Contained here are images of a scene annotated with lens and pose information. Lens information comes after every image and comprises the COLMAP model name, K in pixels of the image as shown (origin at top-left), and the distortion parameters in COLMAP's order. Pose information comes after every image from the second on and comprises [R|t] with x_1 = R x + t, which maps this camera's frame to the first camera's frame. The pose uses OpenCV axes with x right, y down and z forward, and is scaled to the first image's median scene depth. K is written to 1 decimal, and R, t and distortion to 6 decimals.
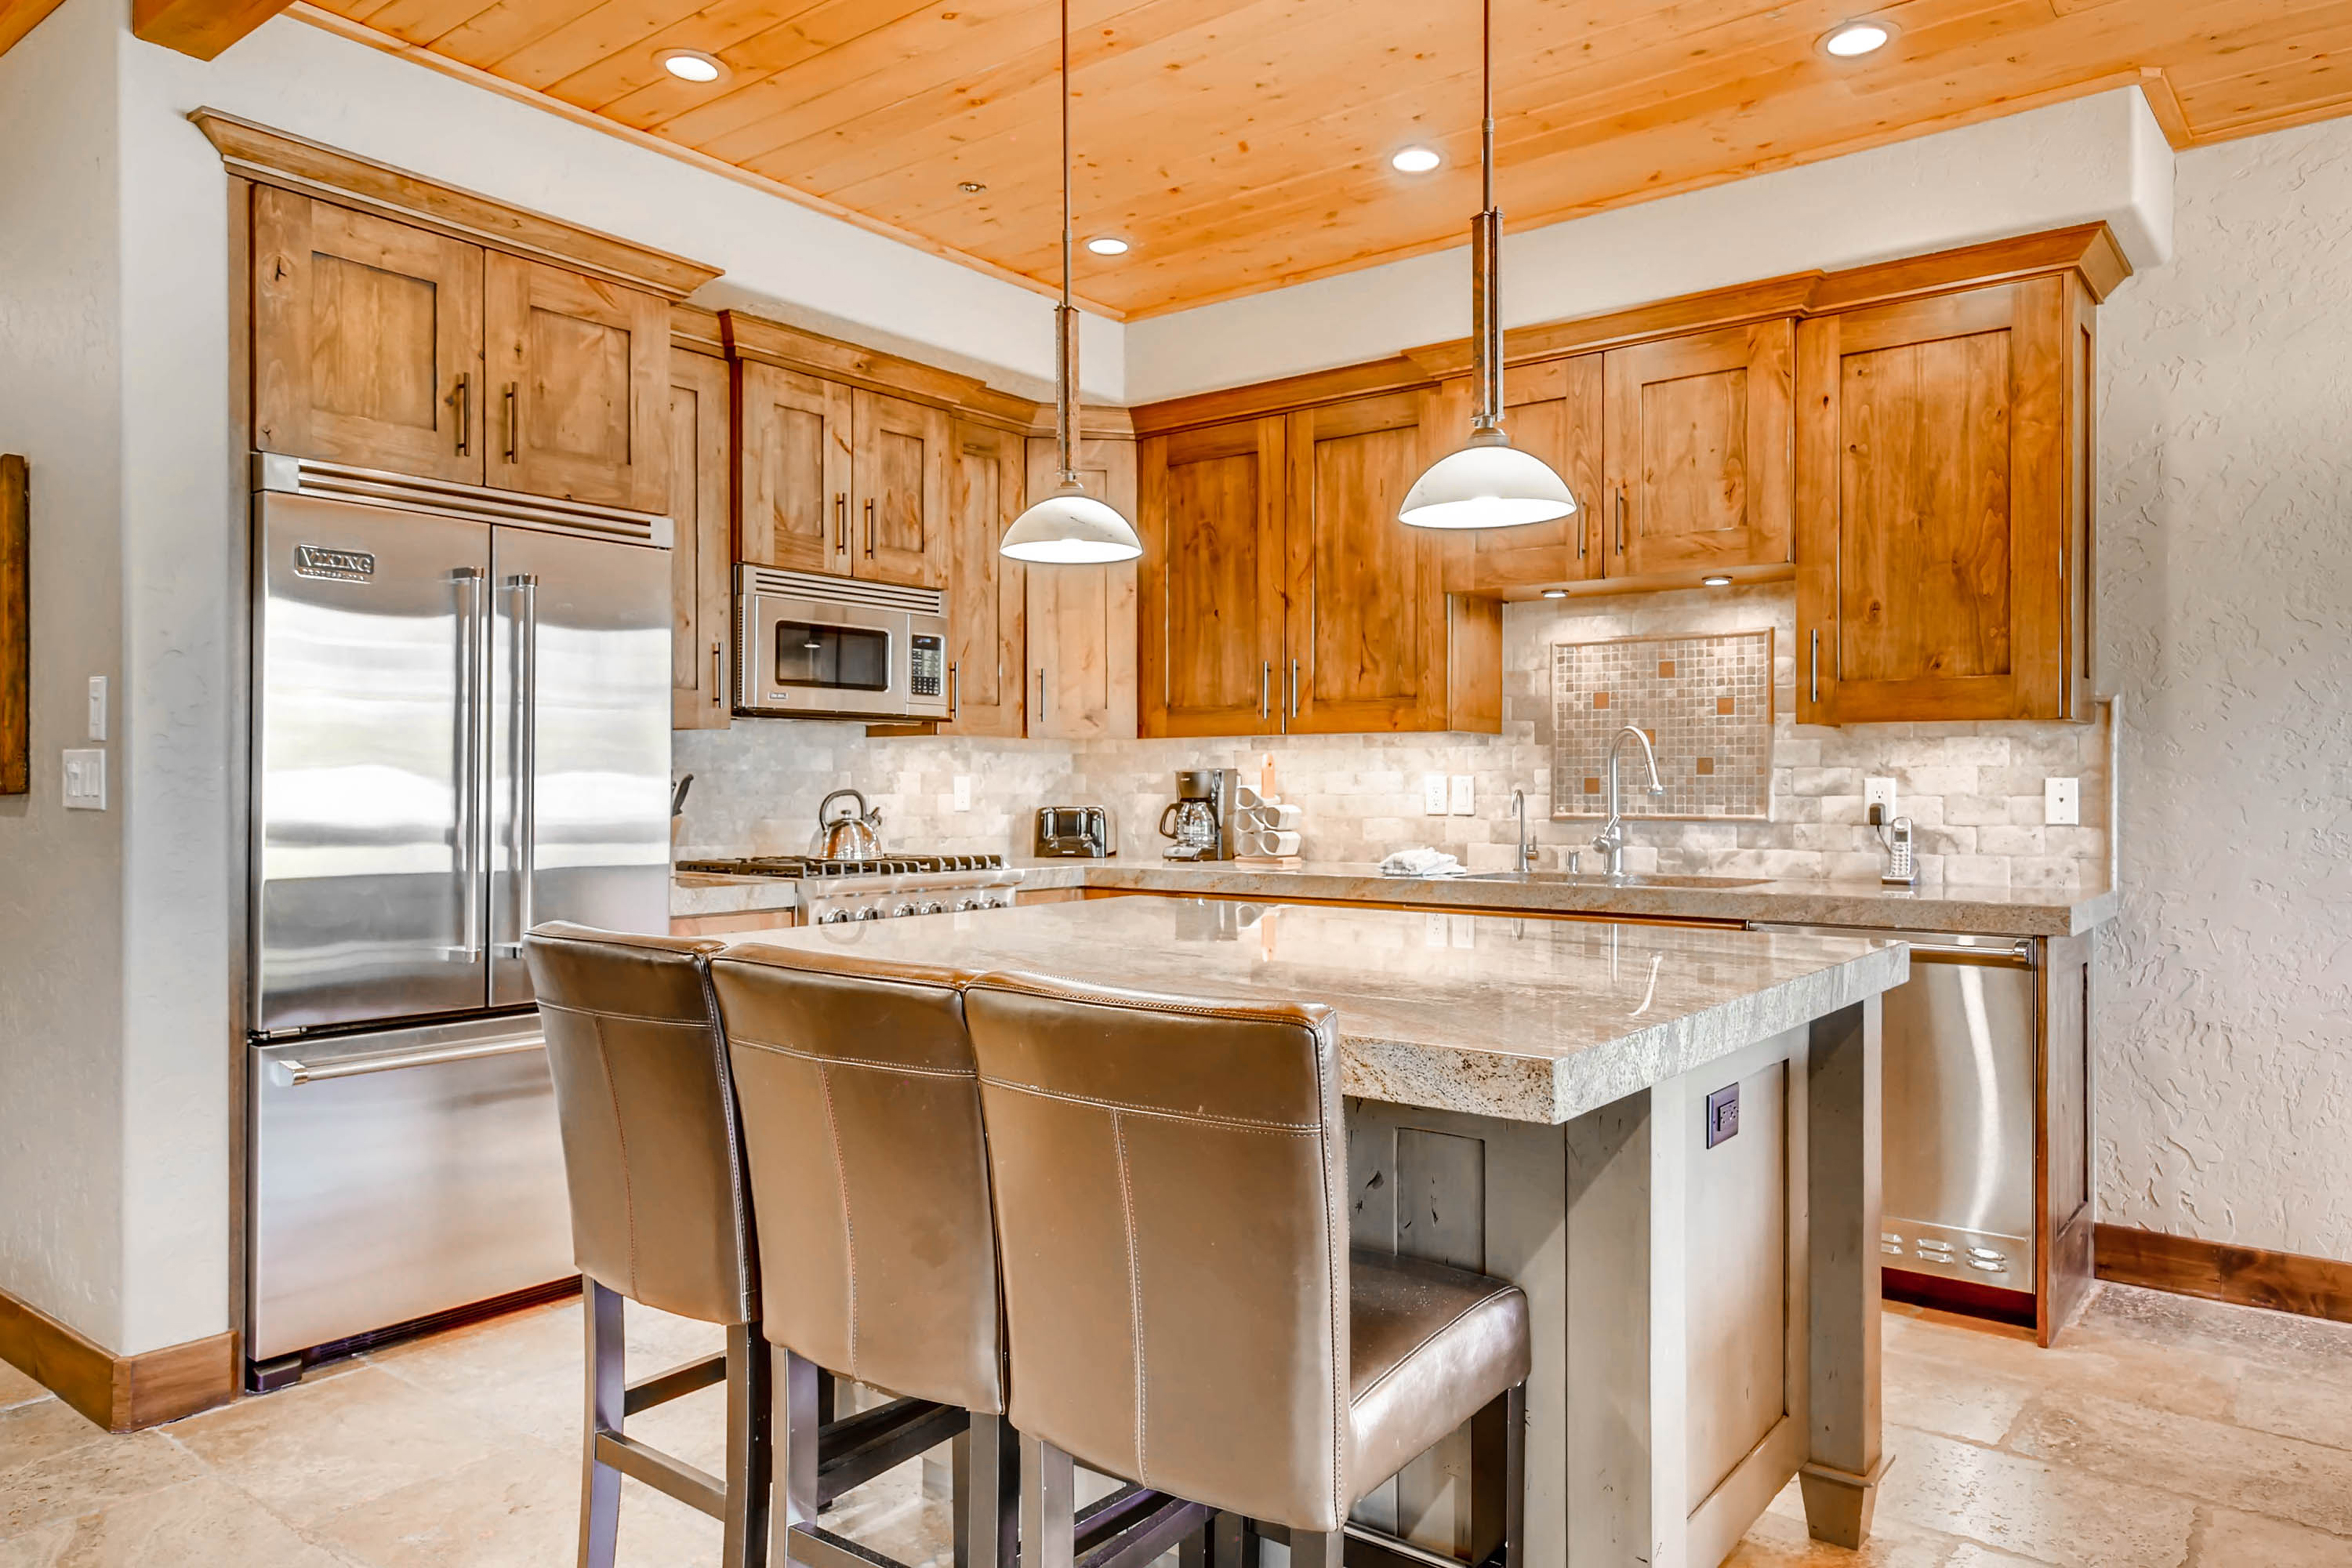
lens RADIAL K [[1554.4, 0, 1176.0], [0, 1554.4, 784.0], [0, 0, 1]] dist [0.003339, 0.000192]
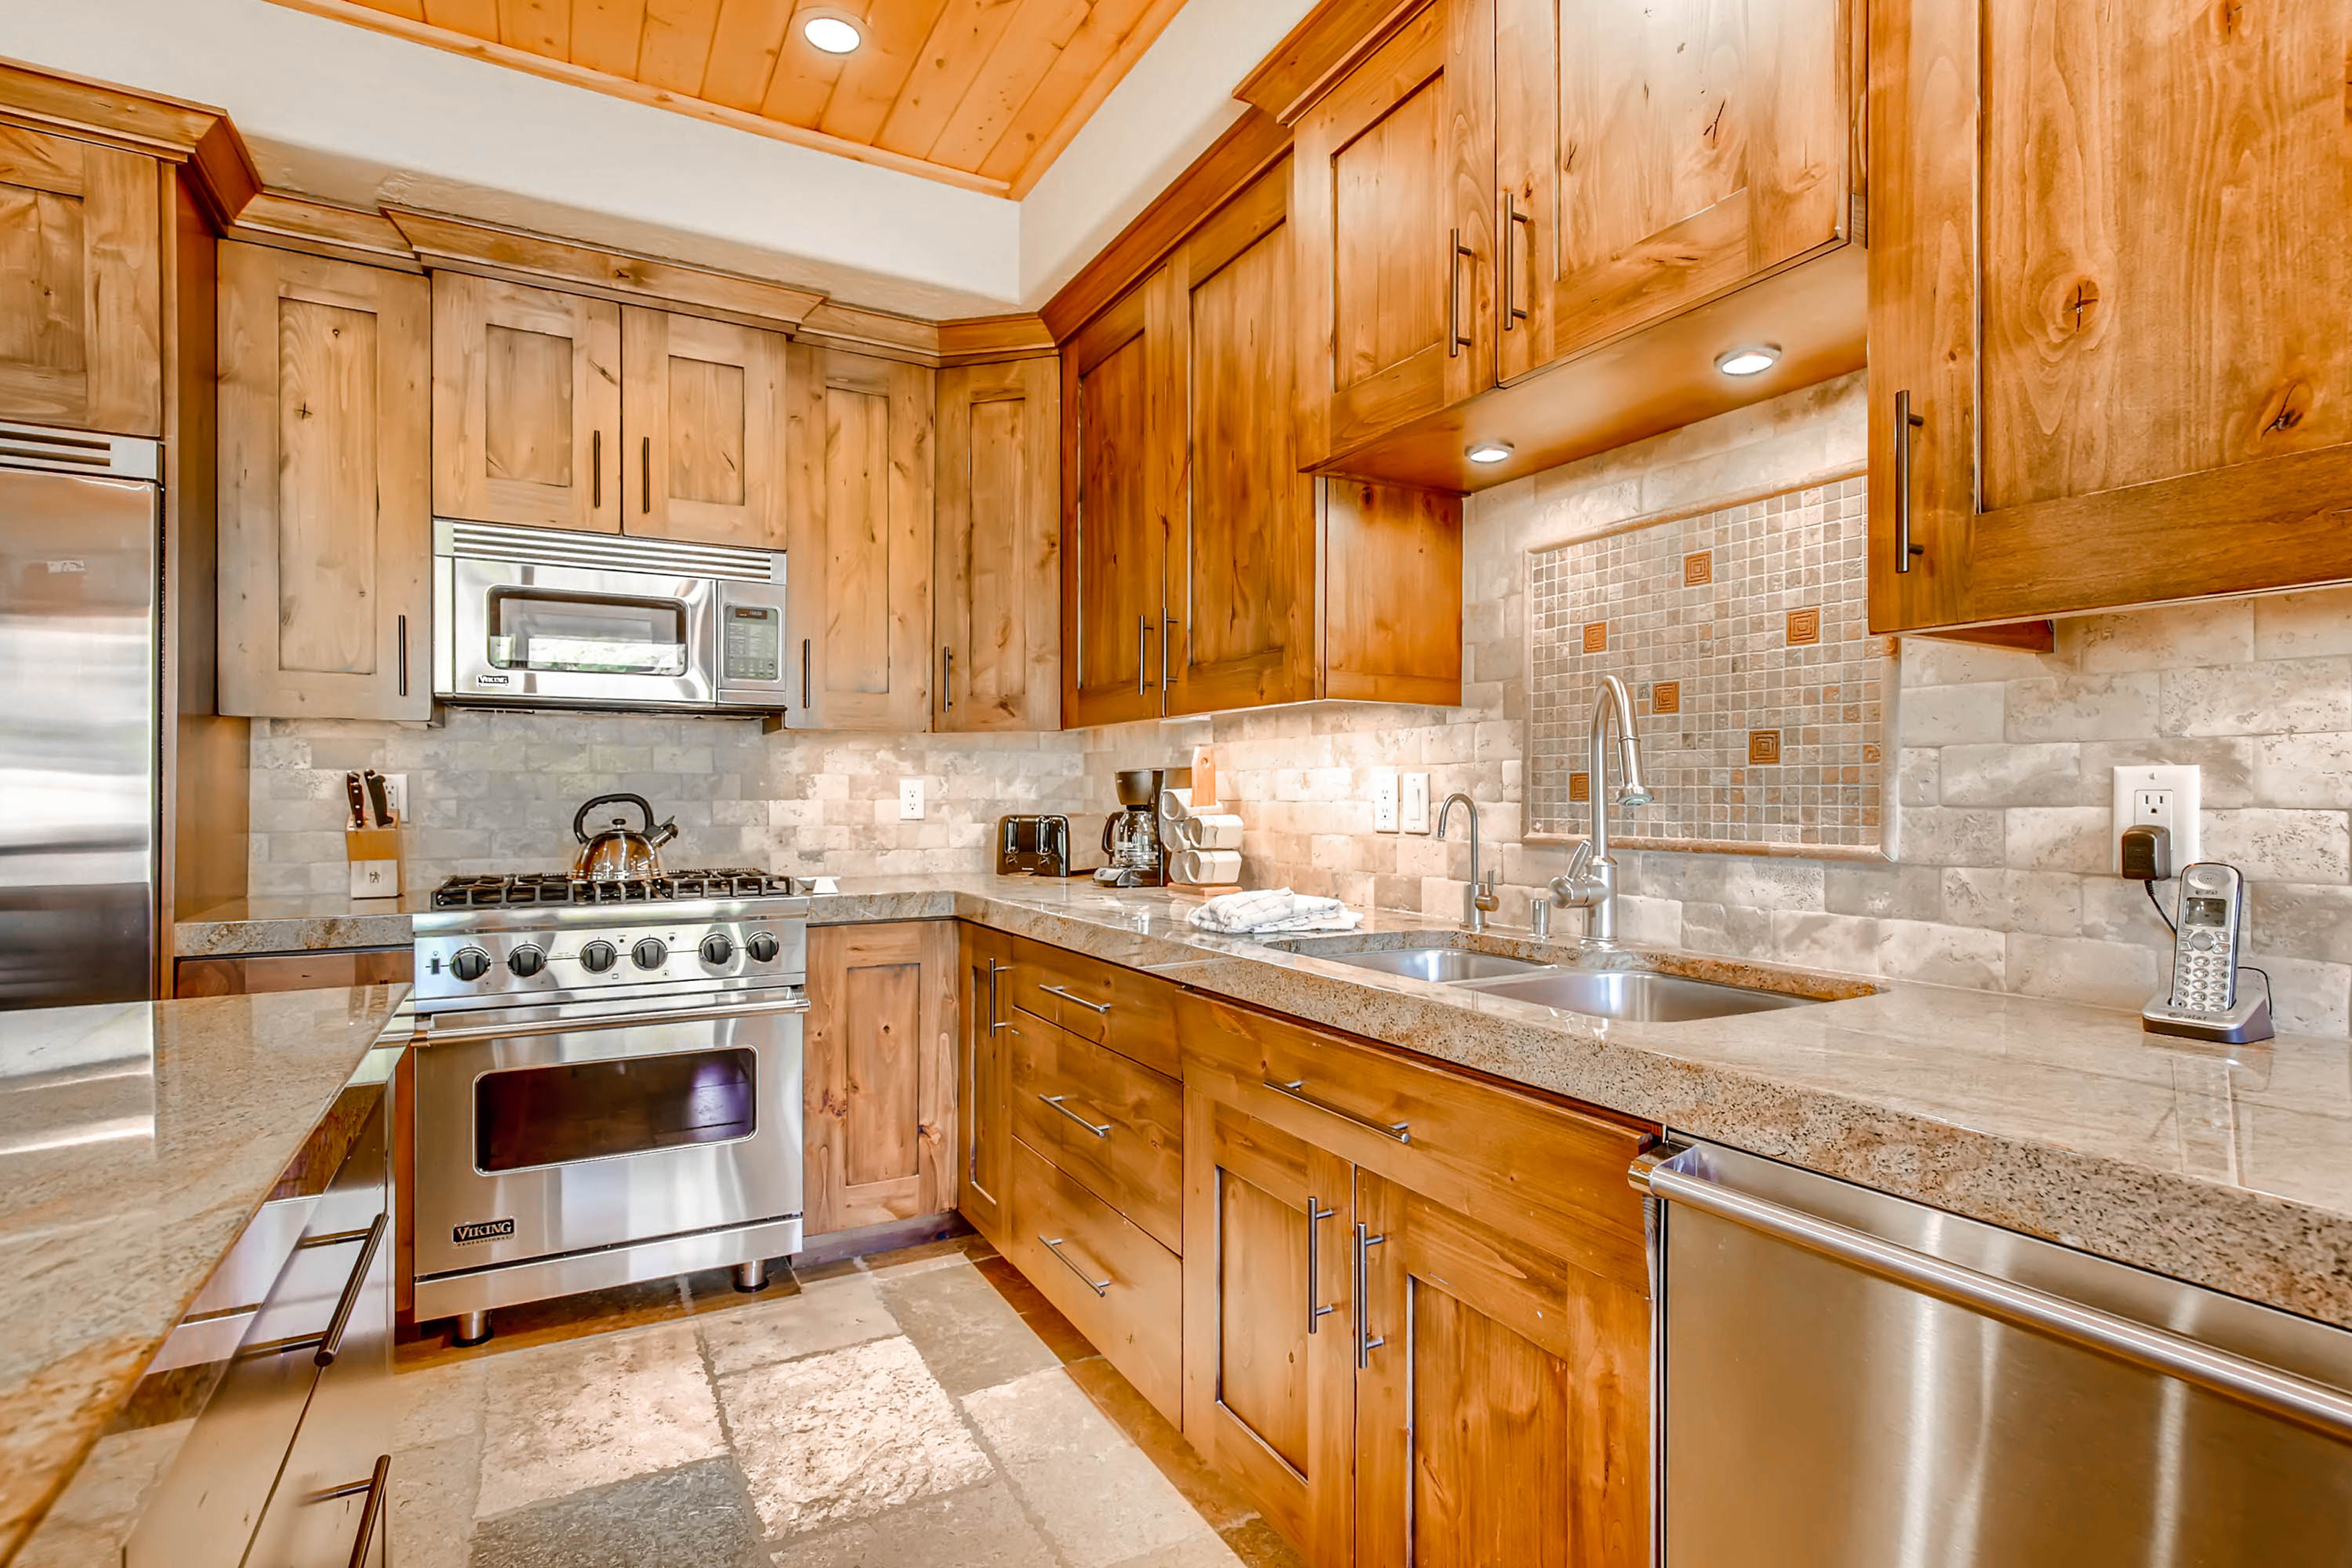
lens RADIAL K [[1149.2, 0, 1181.0], [0, 1149.2, 795.3], [0, 0, 1]] dist [0.001240, 0.001184]
pose [[0.921212, -0.000201, -0.389062, 0.302899], [0.001675, 0.999993, 0.003448, 0.002484], [0.389058, -0.003828, 0.921205, 0.561272]]
